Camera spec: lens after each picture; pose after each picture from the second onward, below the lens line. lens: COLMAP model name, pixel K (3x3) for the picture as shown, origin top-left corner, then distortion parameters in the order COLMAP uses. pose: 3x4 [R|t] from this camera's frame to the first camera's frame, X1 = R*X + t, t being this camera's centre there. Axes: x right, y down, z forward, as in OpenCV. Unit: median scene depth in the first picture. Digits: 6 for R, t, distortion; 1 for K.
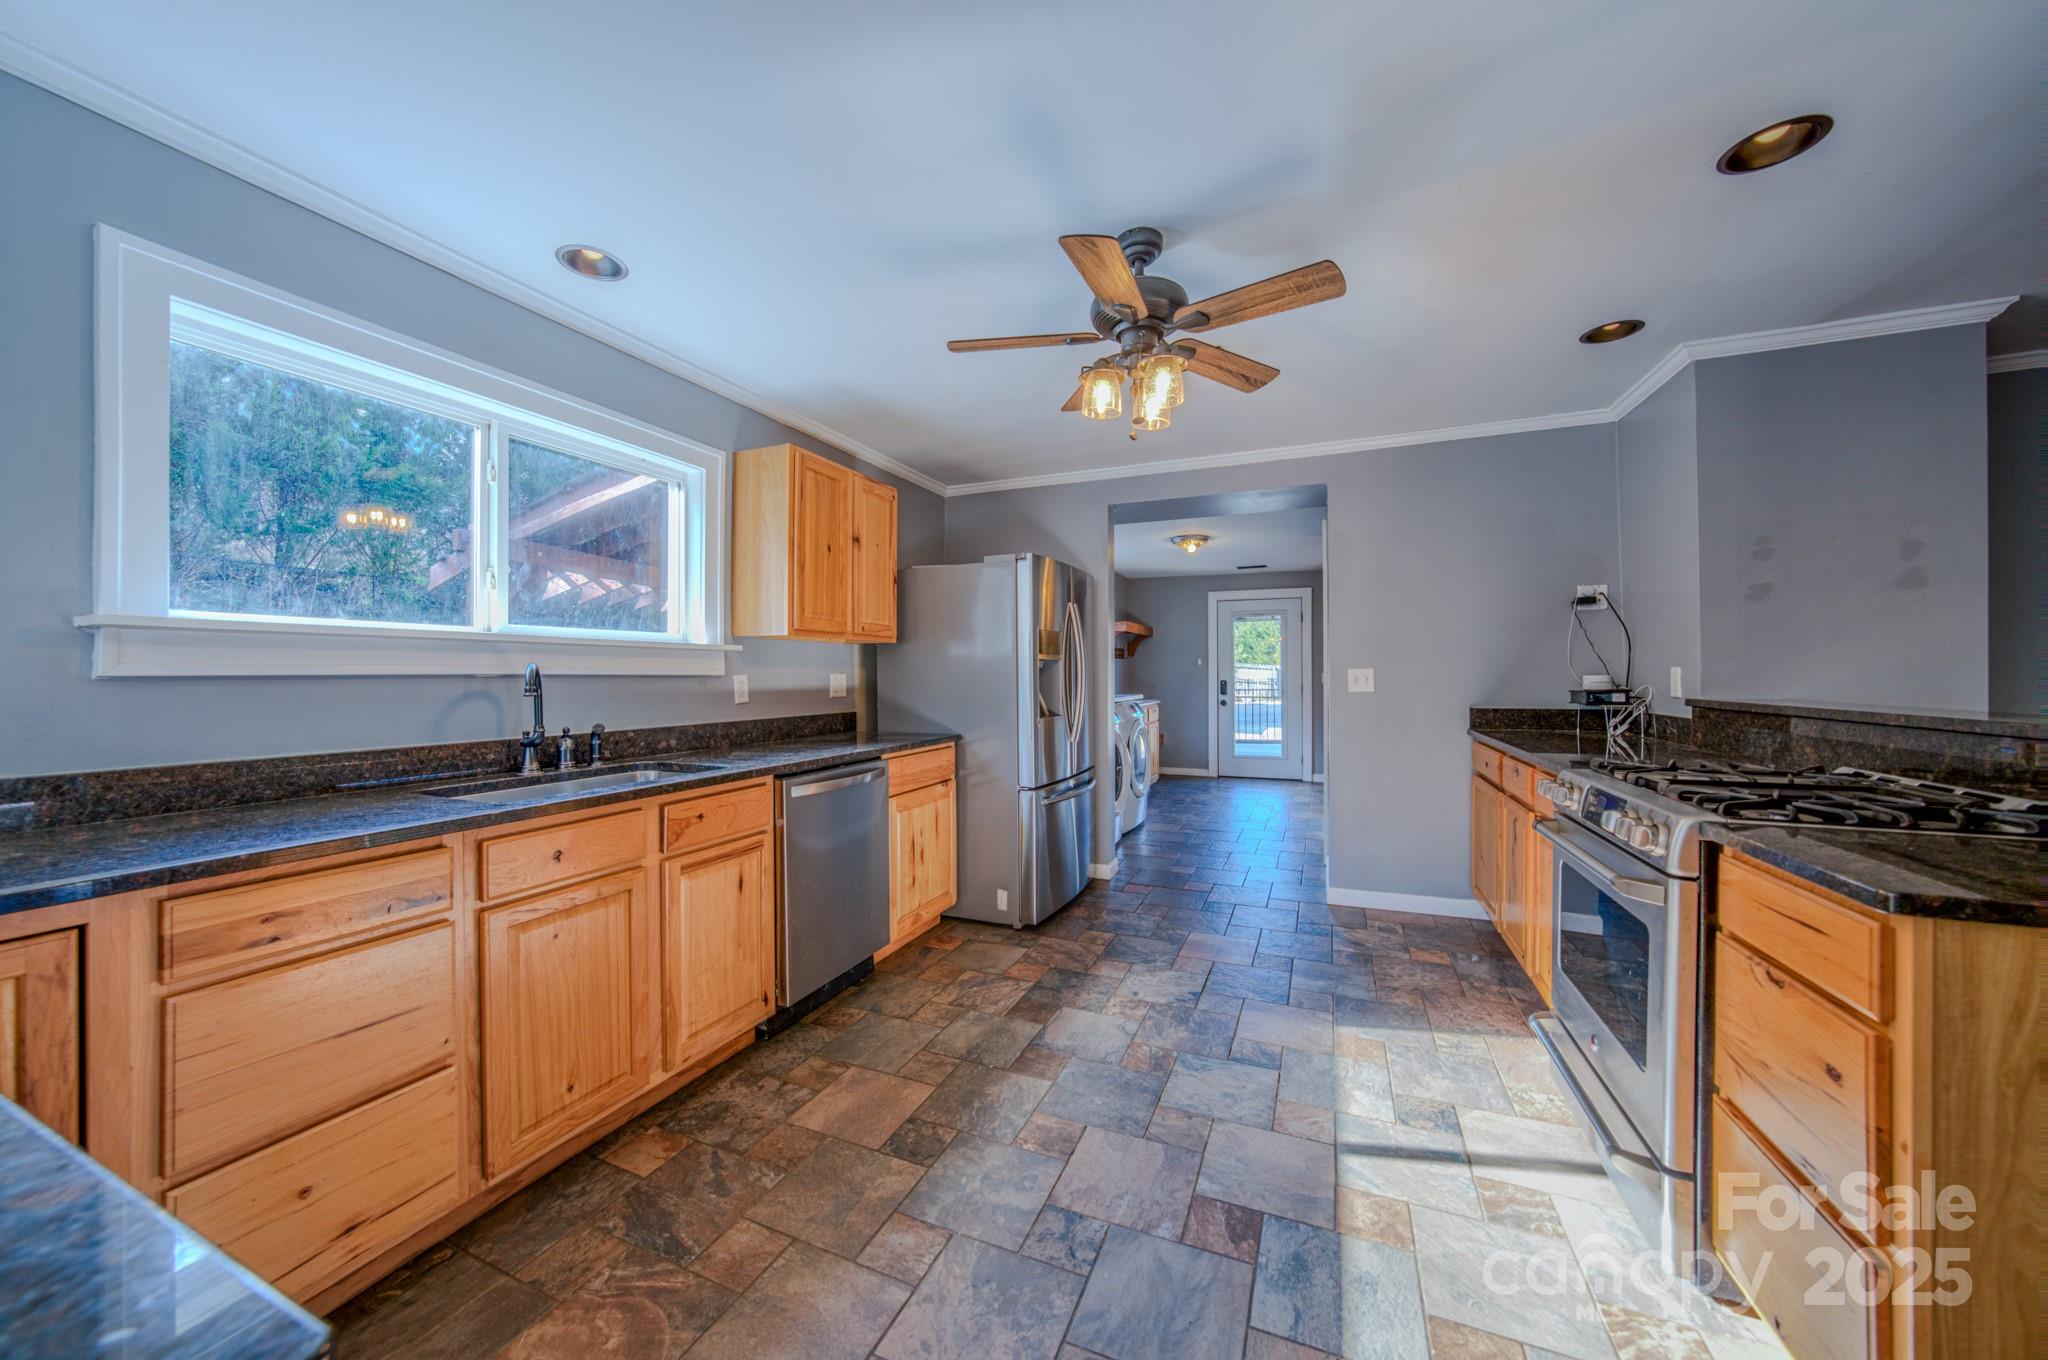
lens RADIAL K [[718.1, 0, 1025.3], [0, 718.1, 676.6], [0, 0, 1]] dist [-0.032386, 0.008155]
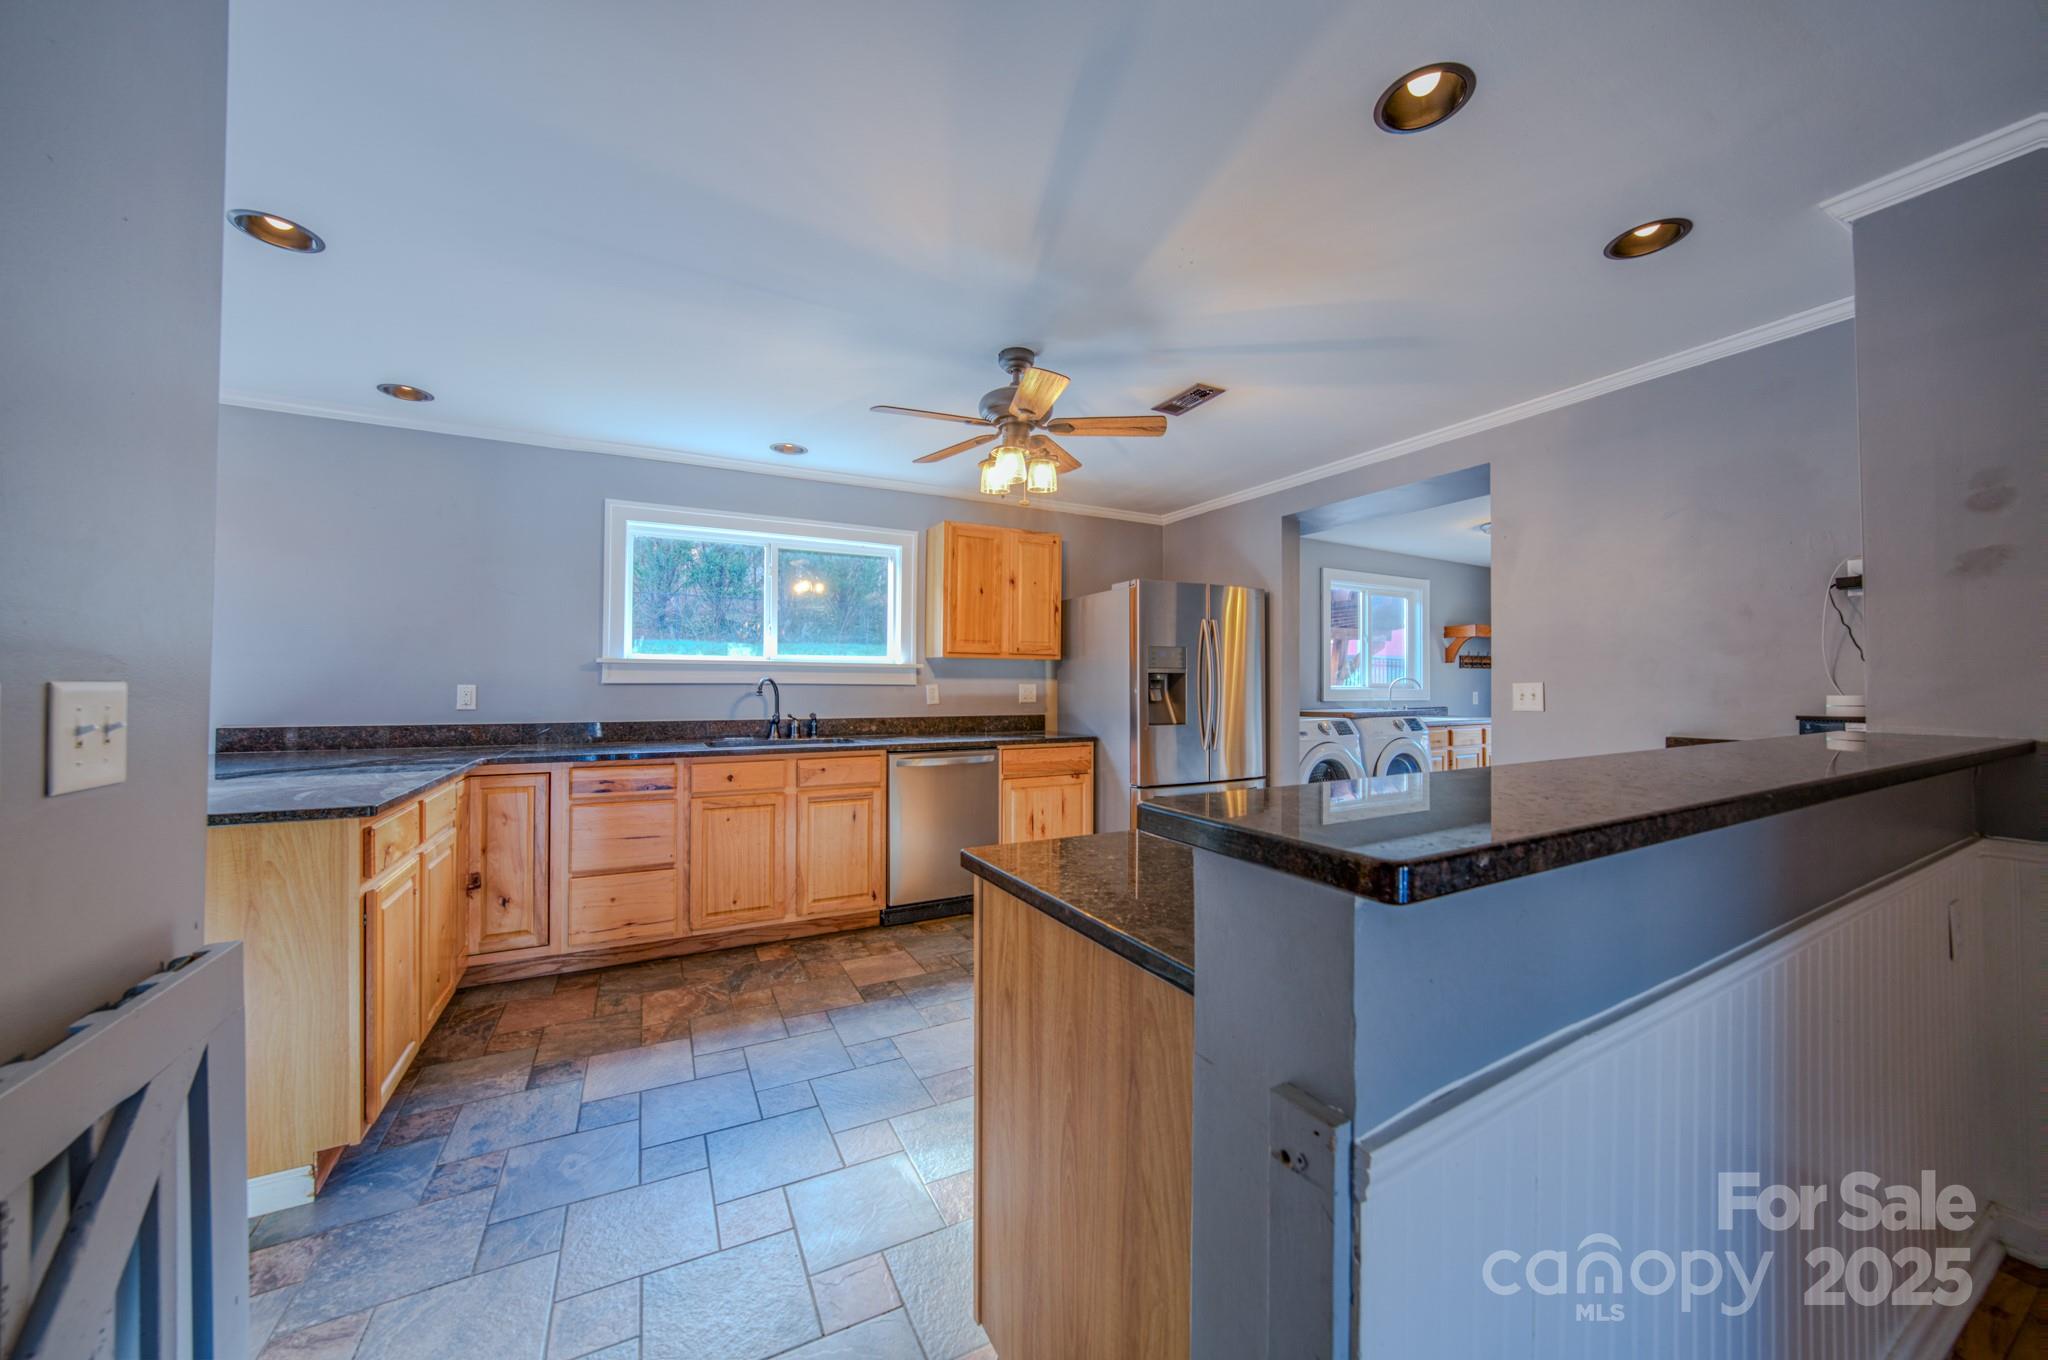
lens RADIAL K [[737.0, 0, 1024.0], [0, 737.0, 680.0], [0, 0, 1]] dist [-0.024182, -0.000029]
pose [[0.769694, 0.003153, -0.638405, 0.950396], [-0.009174, 0.999939, -0.006122, -0.006144], [0.638347, 0.010568, 0.769676, -0.020249]]
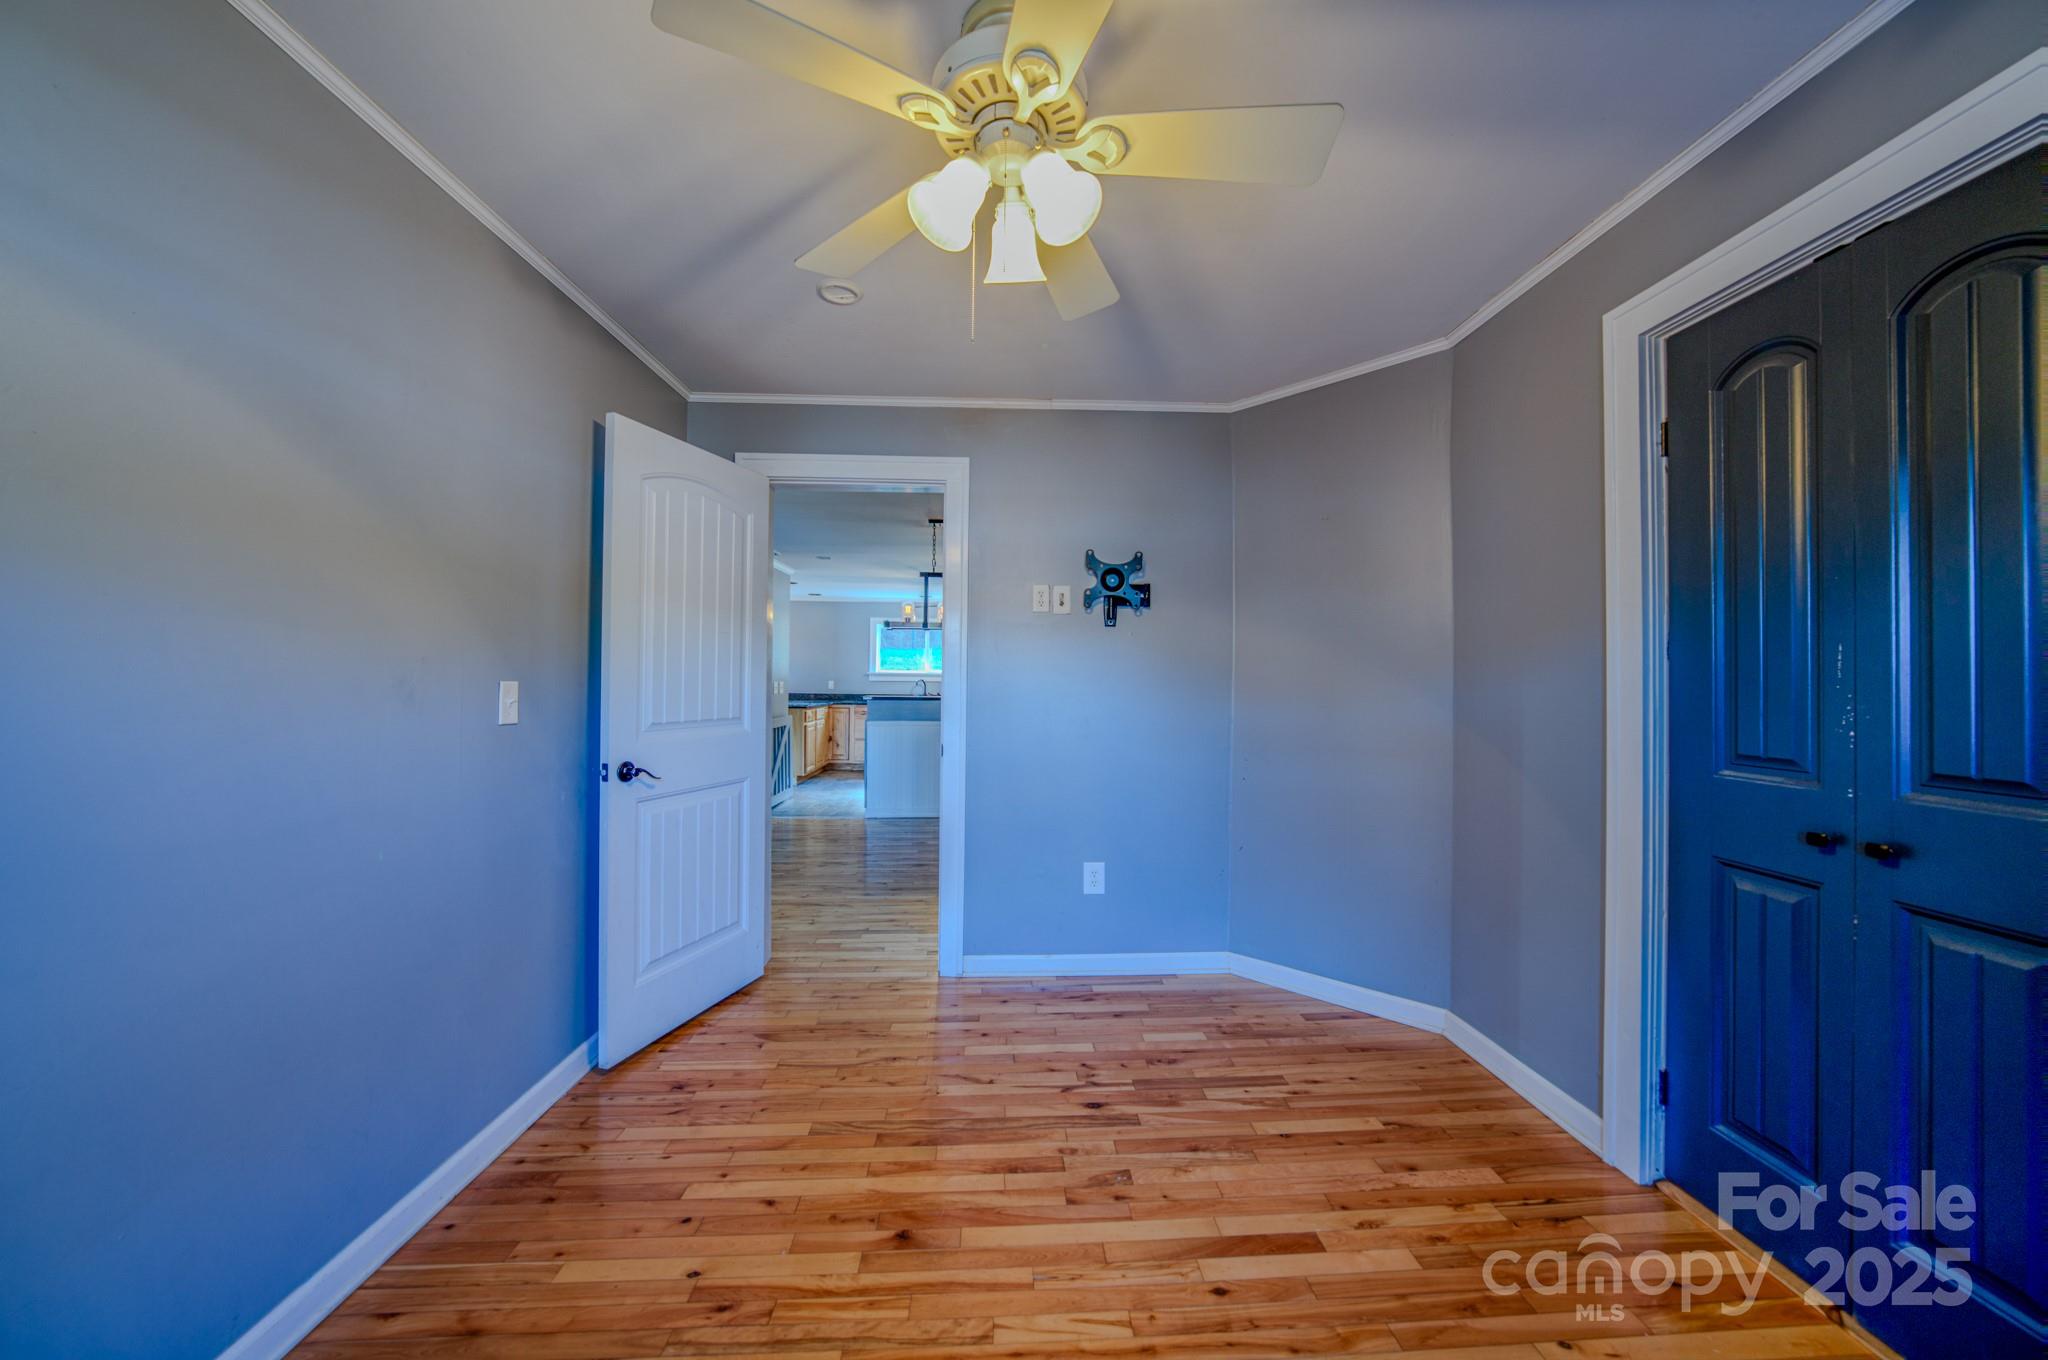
lens RADIAL K [[718.1, 0, 1025.3], [0, 718.1, 676.6], [0, 0, 1]] dist [-0.032386, 0.008155]
pose [[0.424125, 0.021373, -0.905352, 4.012664], [-0.004557, 0.999759, 0.021467, -0.139599], [0.905592, -0.004978, 0.424120, -0.453300]]
